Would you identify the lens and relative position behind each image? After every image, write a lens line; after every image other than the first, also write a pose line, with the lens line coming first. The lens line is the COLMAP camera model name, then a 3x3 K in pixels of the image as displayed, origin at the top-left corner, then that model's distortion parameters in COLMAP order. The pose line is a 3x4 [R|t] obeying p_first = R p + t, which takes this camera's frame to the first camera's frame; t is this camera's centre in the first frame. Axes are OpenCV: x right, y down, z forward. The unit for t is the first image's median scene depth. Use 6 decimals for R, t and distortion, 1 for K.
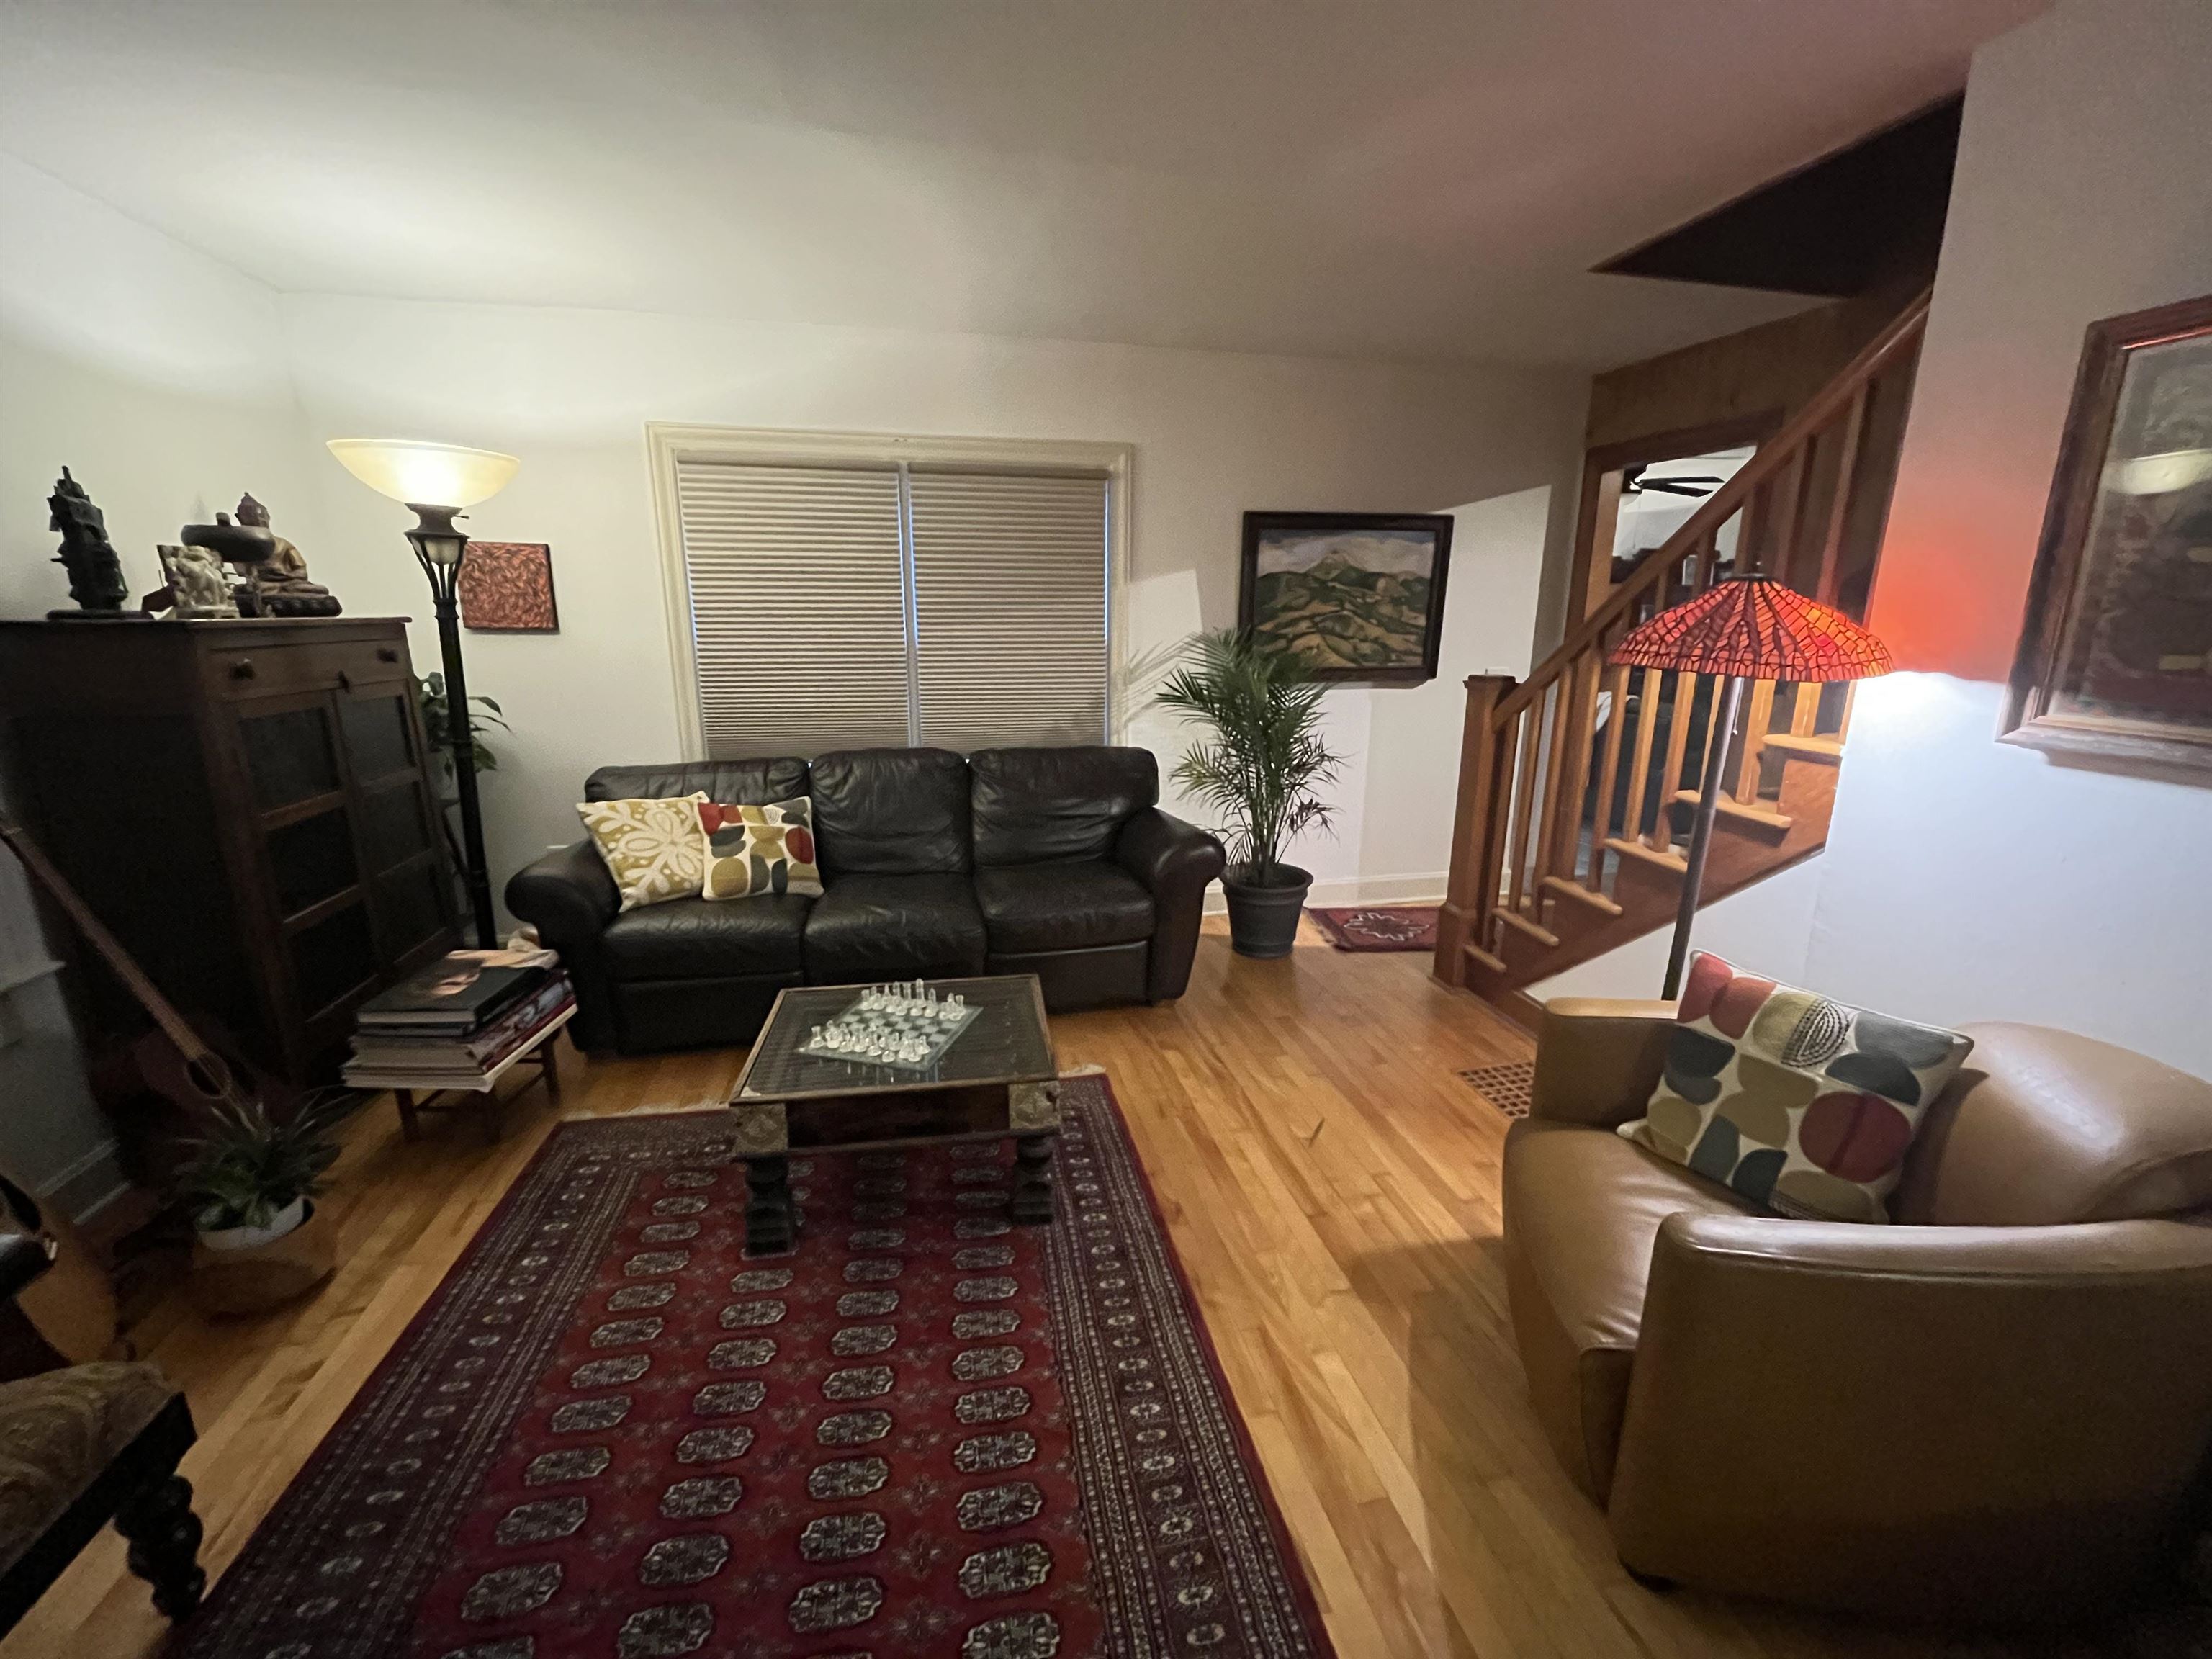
lens RADIAL K [[906.0, 0, 1103.9], [0, 906.0, 831.3], [0, 0, 1]] dist [0.000775, -0.000783]
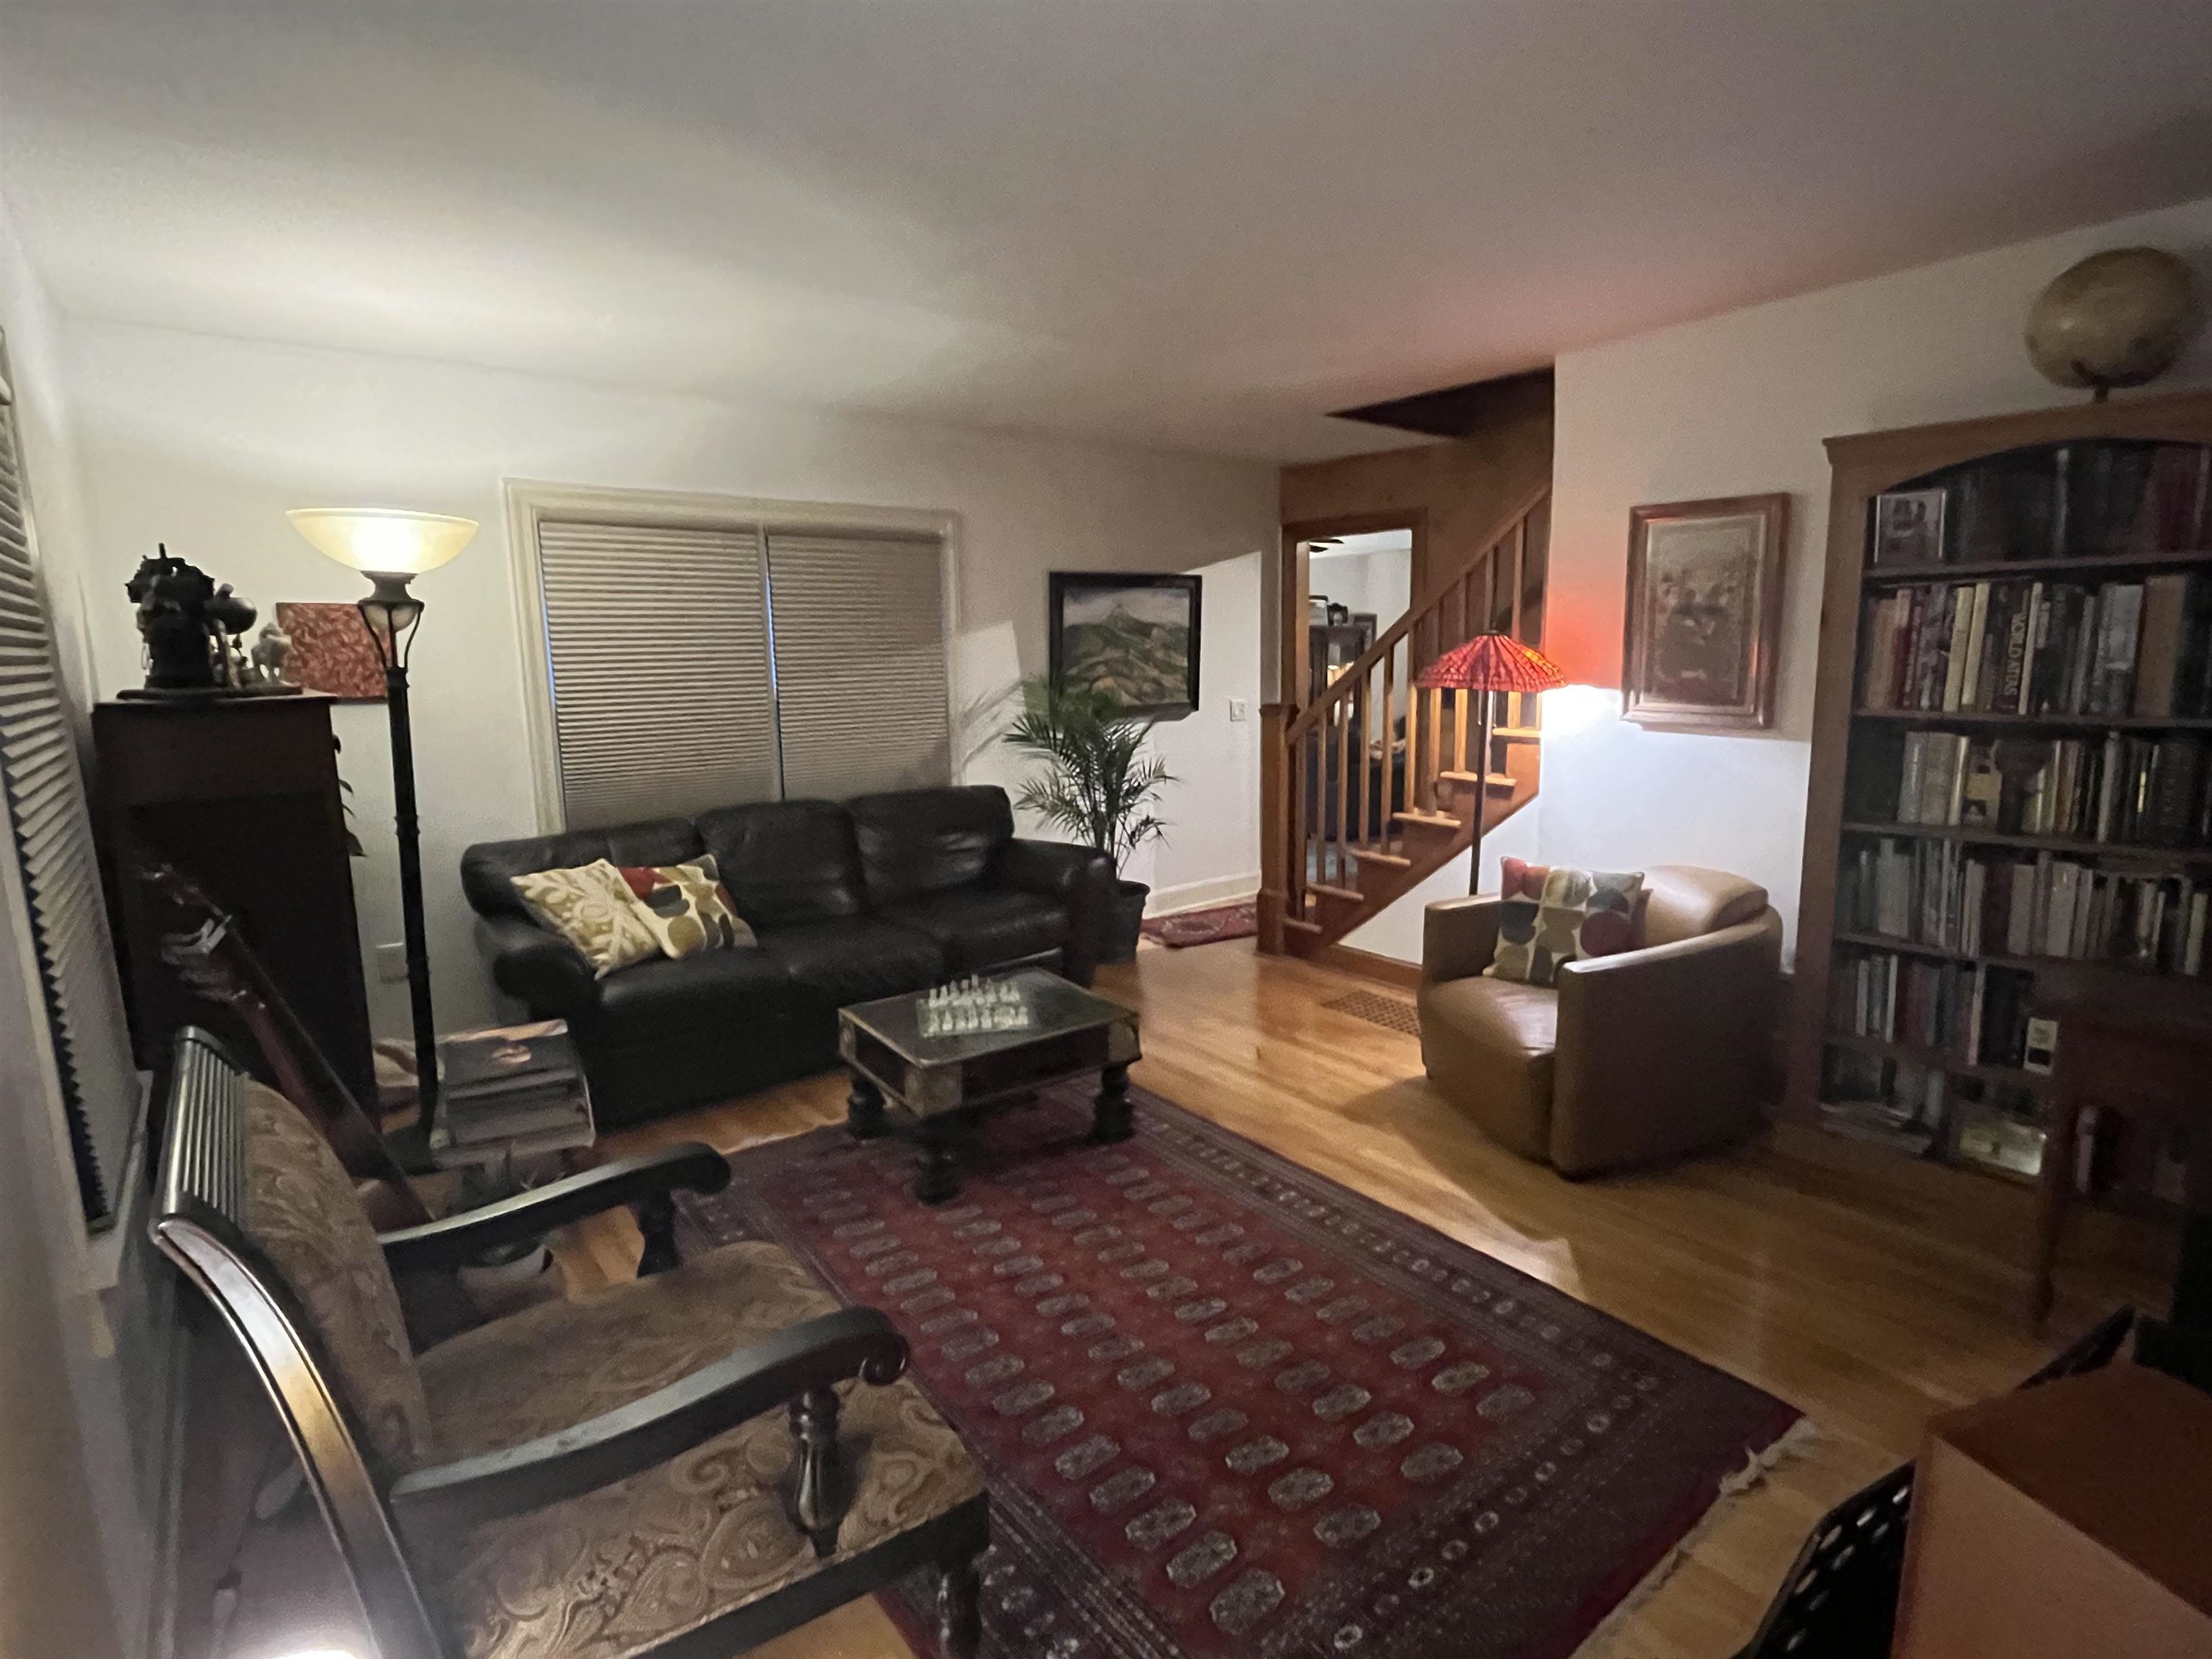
lens RADIAL K [[1132.3, 0, 1102.0], [0, 1132.3, 826.8], [0, 0, 1]] dist [0.004775, 0.000021]
pose [[0.894277, -0.090119, 0.438346, -0.518314], [0.127165, 0.990309, -0.055836, 0.058308], [-0.429066, 0.105675, 0.897070, -0.310124]]
